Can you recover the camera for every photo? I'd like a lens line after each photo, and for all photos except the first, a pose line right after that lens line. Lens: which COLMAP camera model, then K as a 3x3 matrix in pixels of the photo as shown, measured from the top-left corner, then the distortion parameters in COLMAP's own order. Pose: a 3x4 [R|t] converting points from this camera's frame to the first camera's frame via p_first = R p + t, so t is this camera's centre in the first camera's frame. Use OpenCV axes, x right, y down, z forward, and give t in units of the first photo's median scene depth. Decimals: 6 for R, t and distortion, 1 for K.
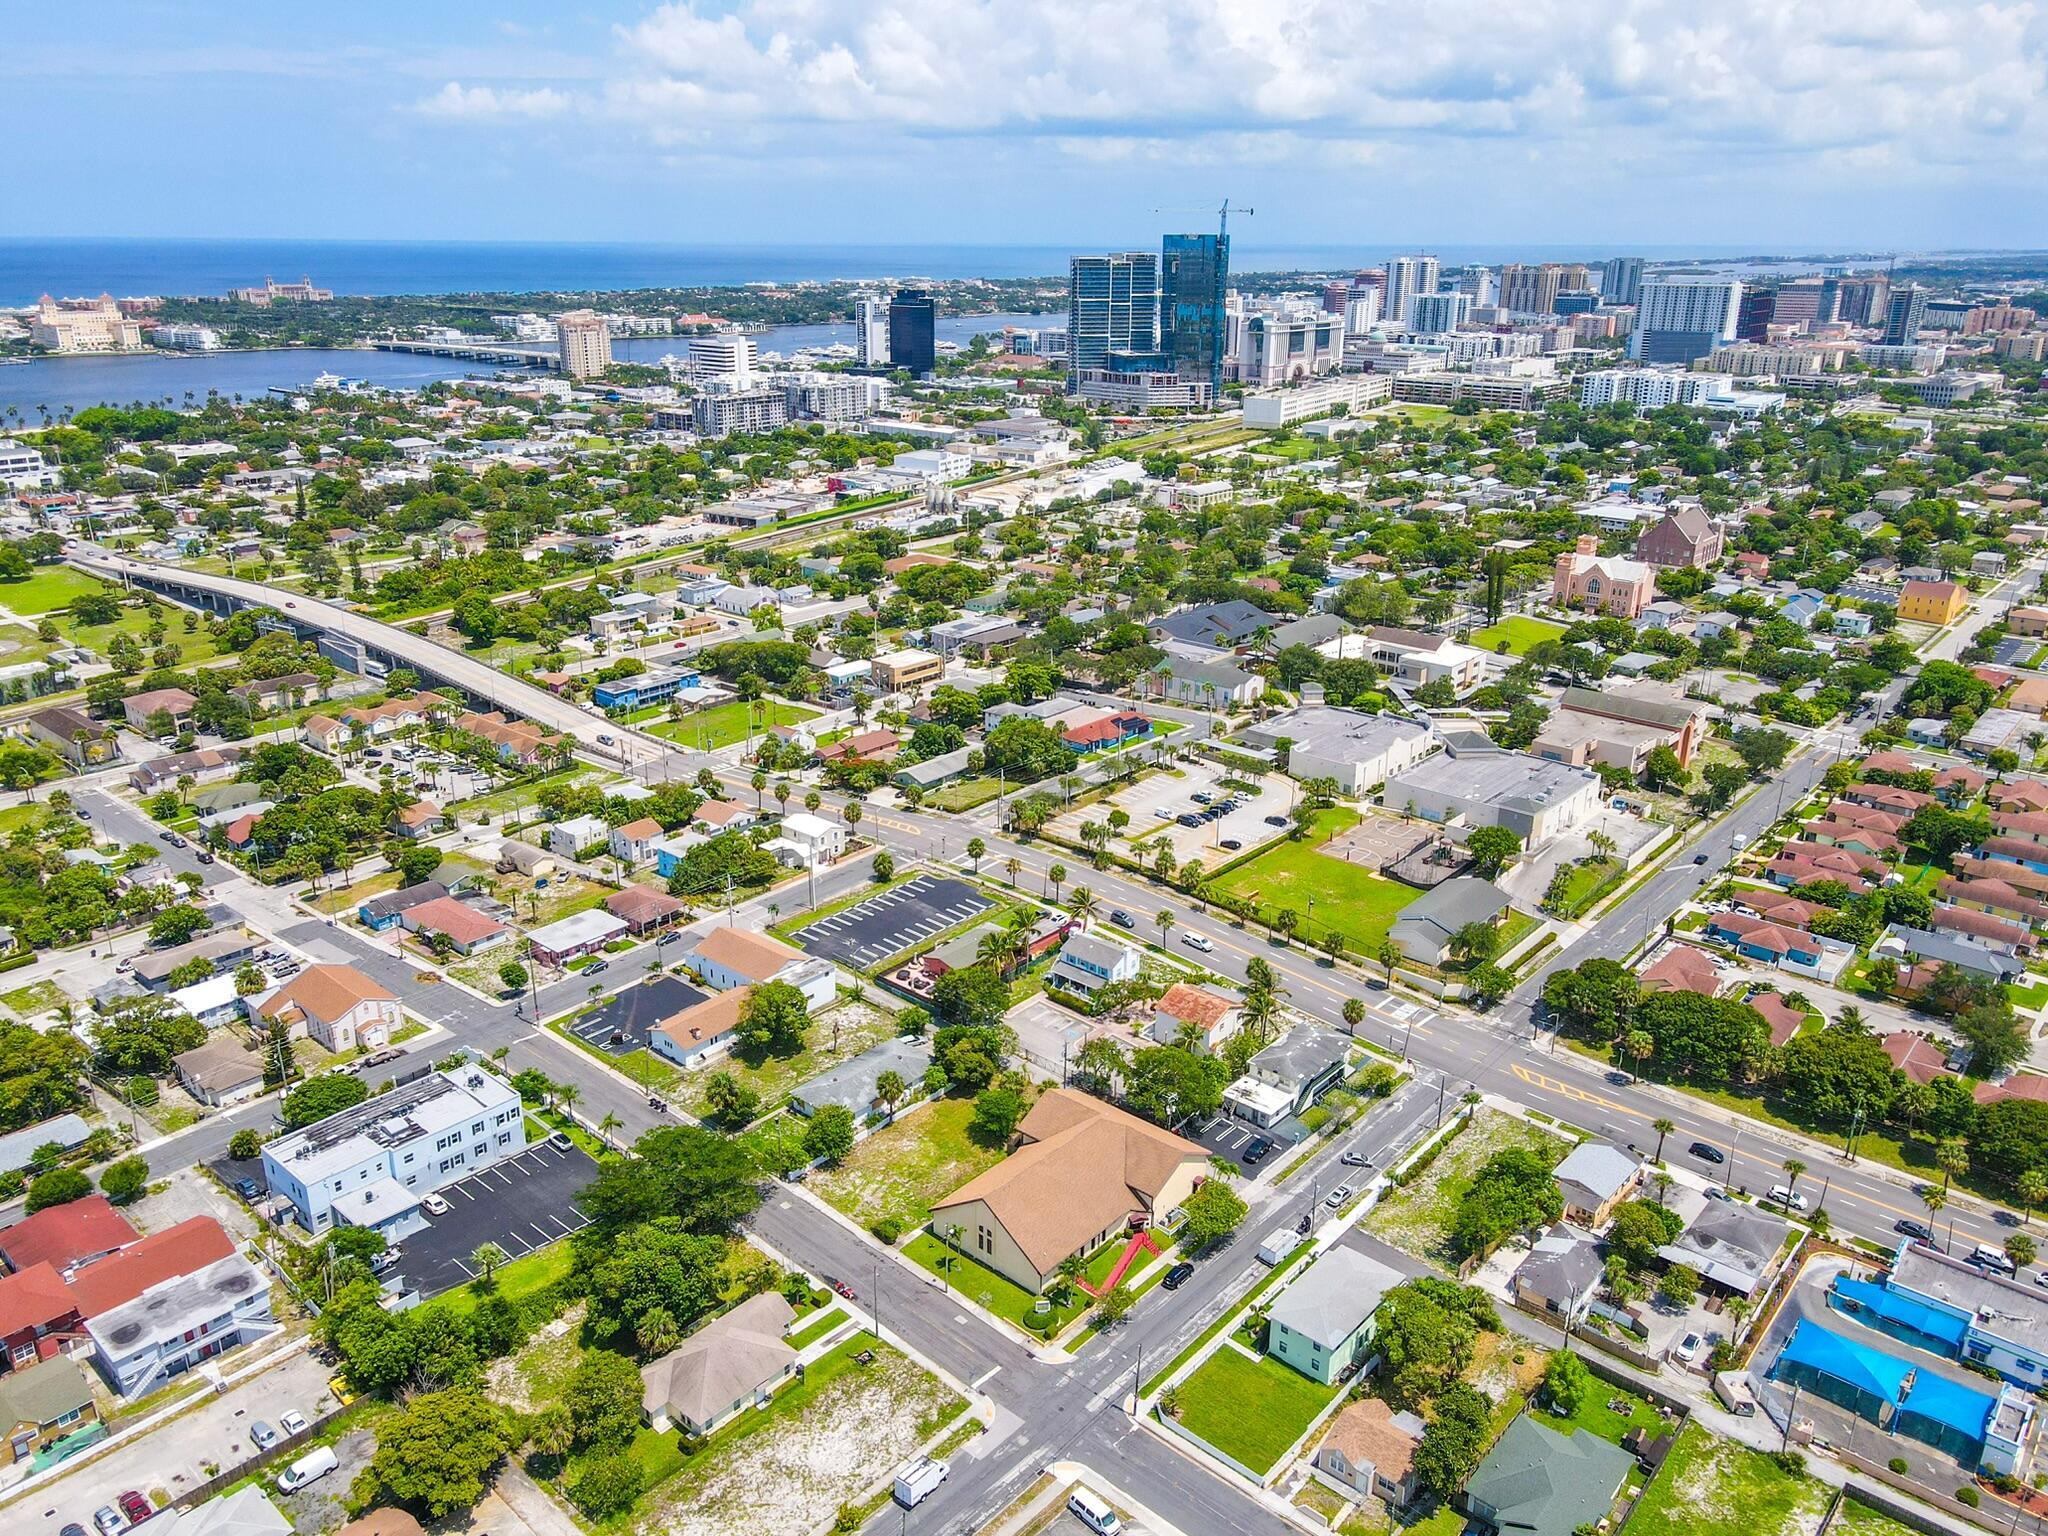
lens RADIAL K [[1488.5, 0, 1023.7], [0, 1488.5, 772.1], [0, 0, 1]] dist [0.017438, 0.013214]
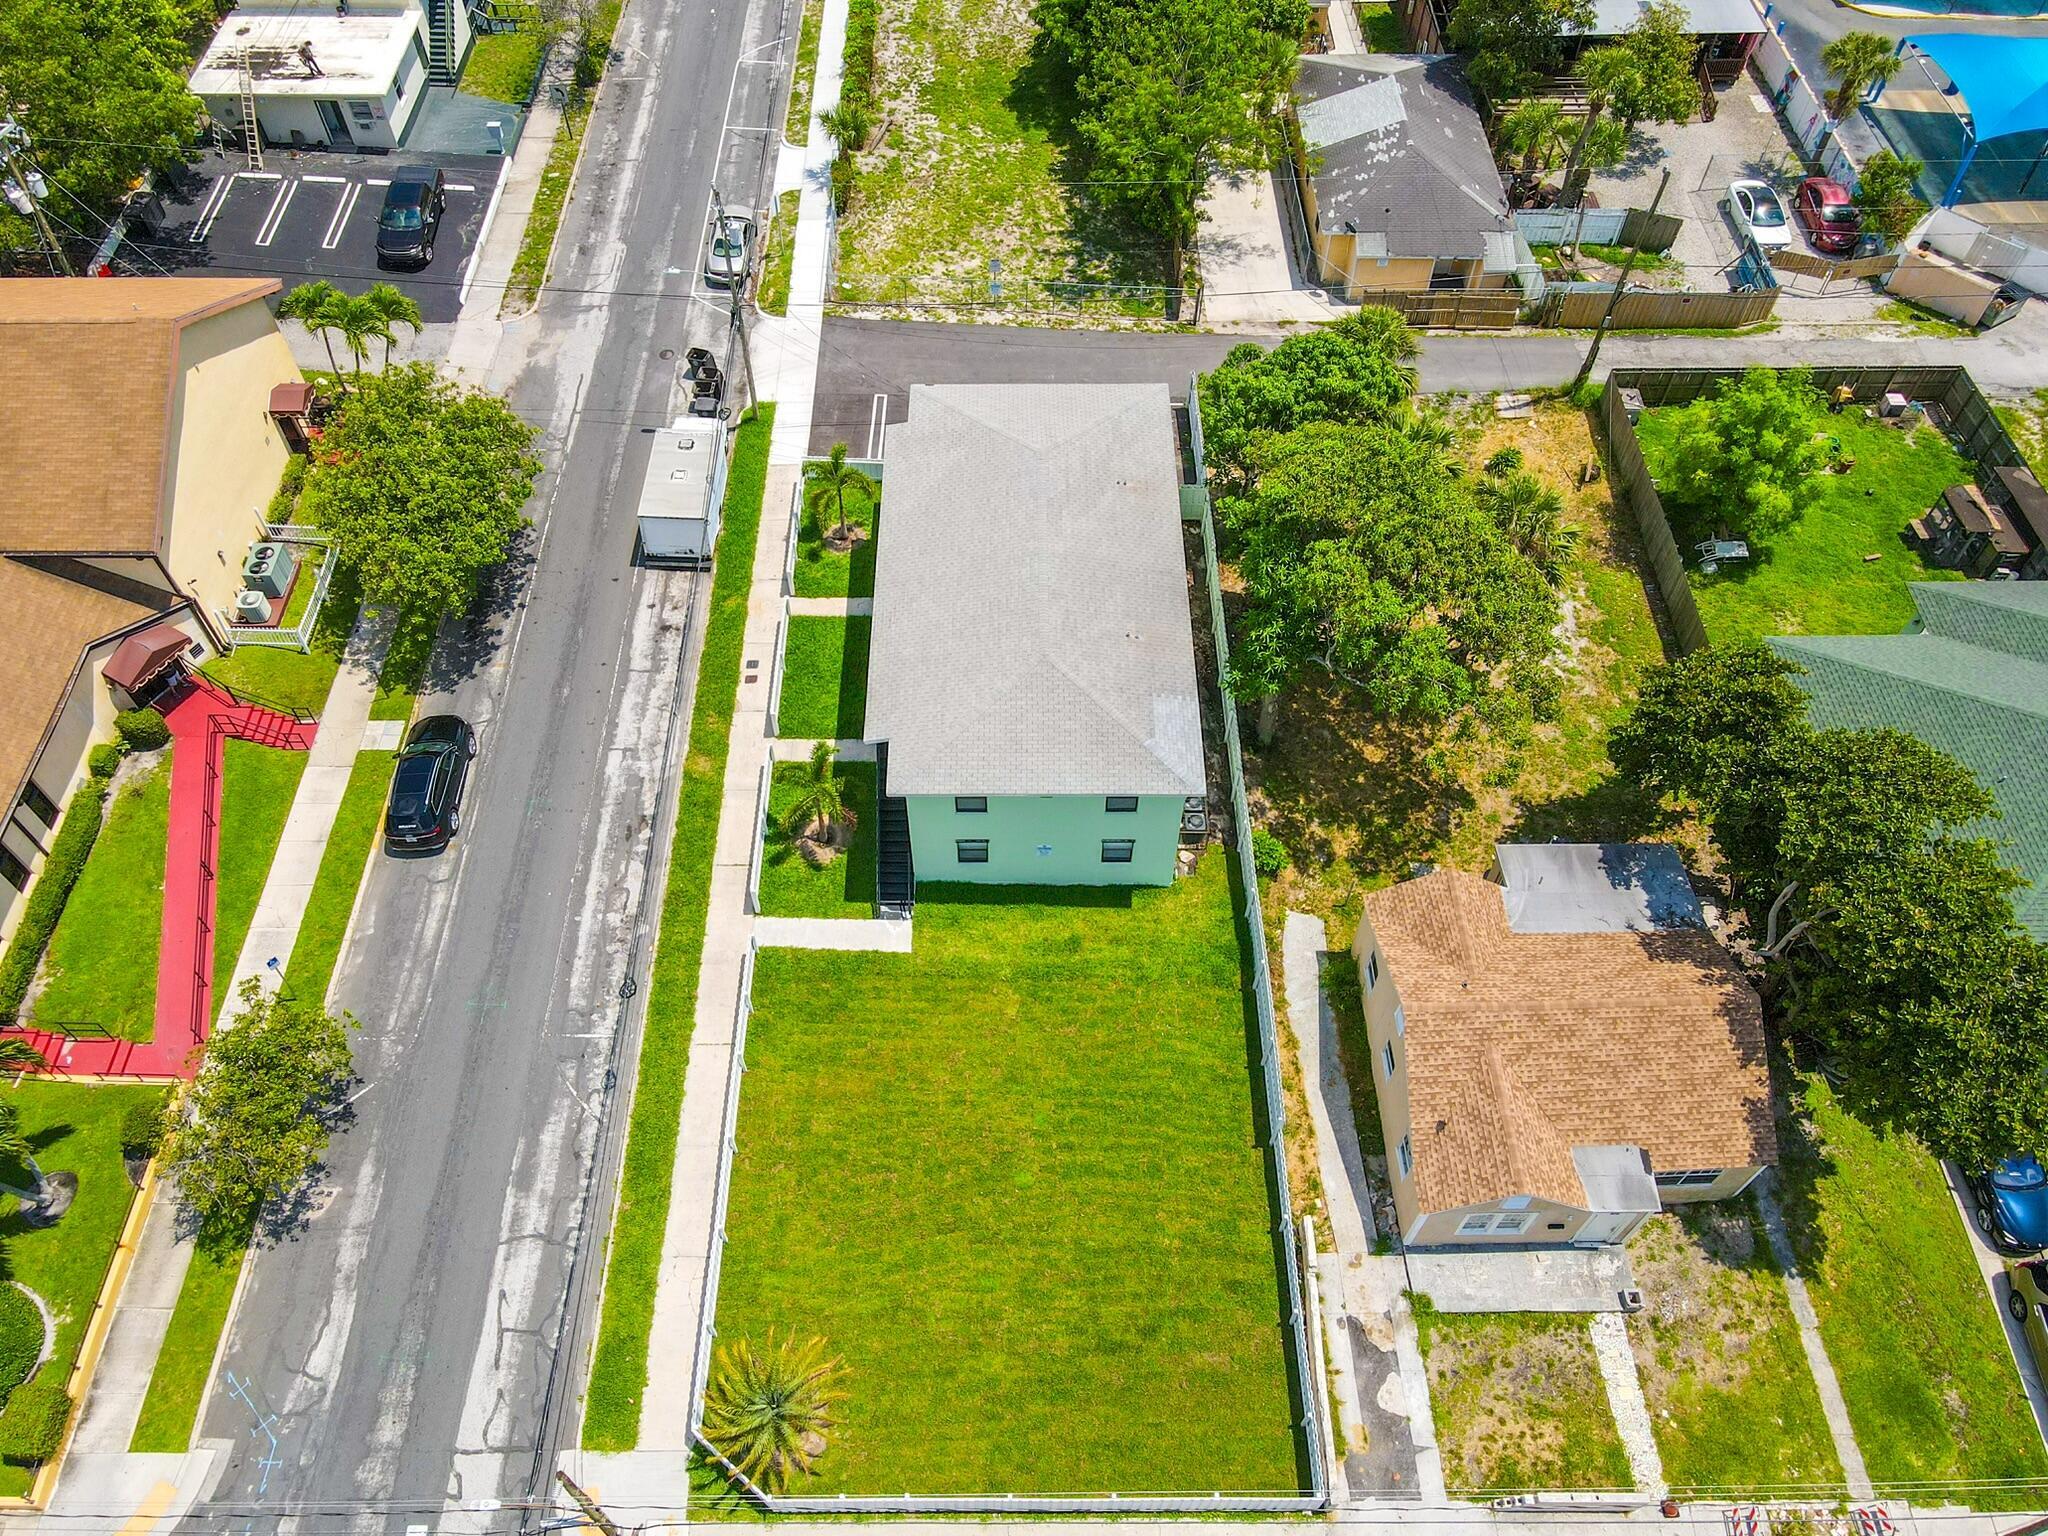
lens RADIAL K [[1488.5, 0, 1028.2], [0, 1488.5, 783.4], [0, 0, 1]] dist [0.017438, 0.013214]
pose [[0.748652, -0.543414, 0.379764, 0.079887], [0.227629, 0.748702, 0.622599, 0.194241], [-0.622659, -0.379665, 0.684215, 0.730774]]
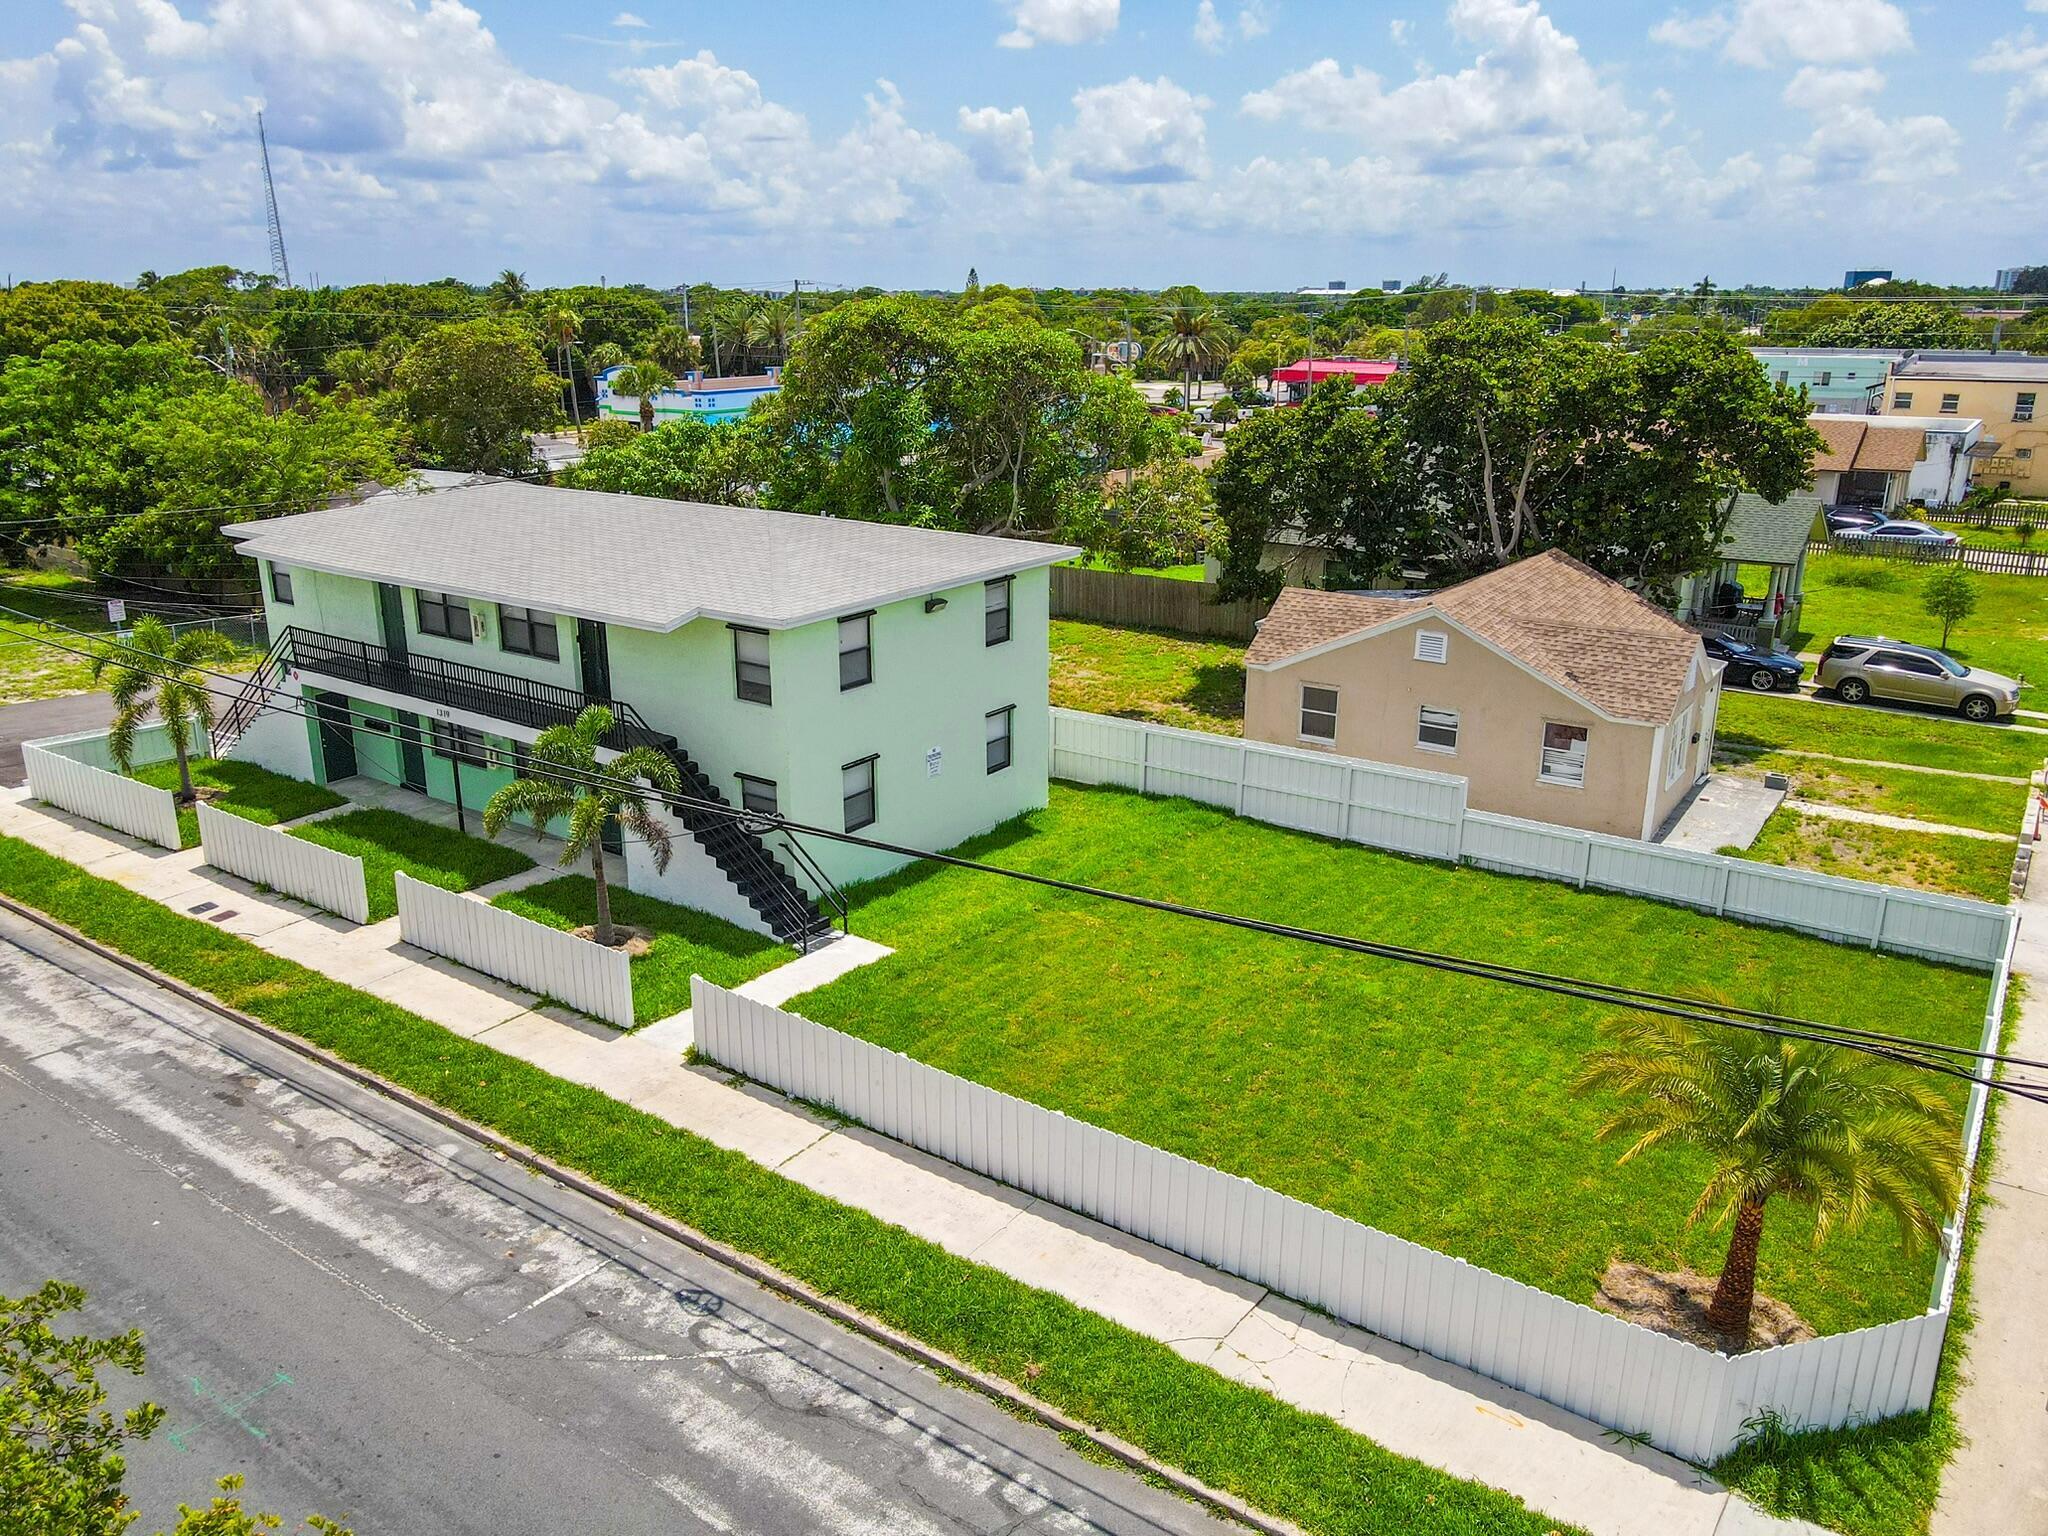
lens RADIAL K [[1488.5, 0, 1011.7], [0, 1488.5, 768.0], [0, 0, 1]] dist [0.017438, 0.013214]
pose [[-0.099893, -0.306125, 0.946736, 0.021640], [0.337074, 0.884821, 0.321671, 0.299538], [-0.936164, 0.351253, 0.014800, 0.871560]]
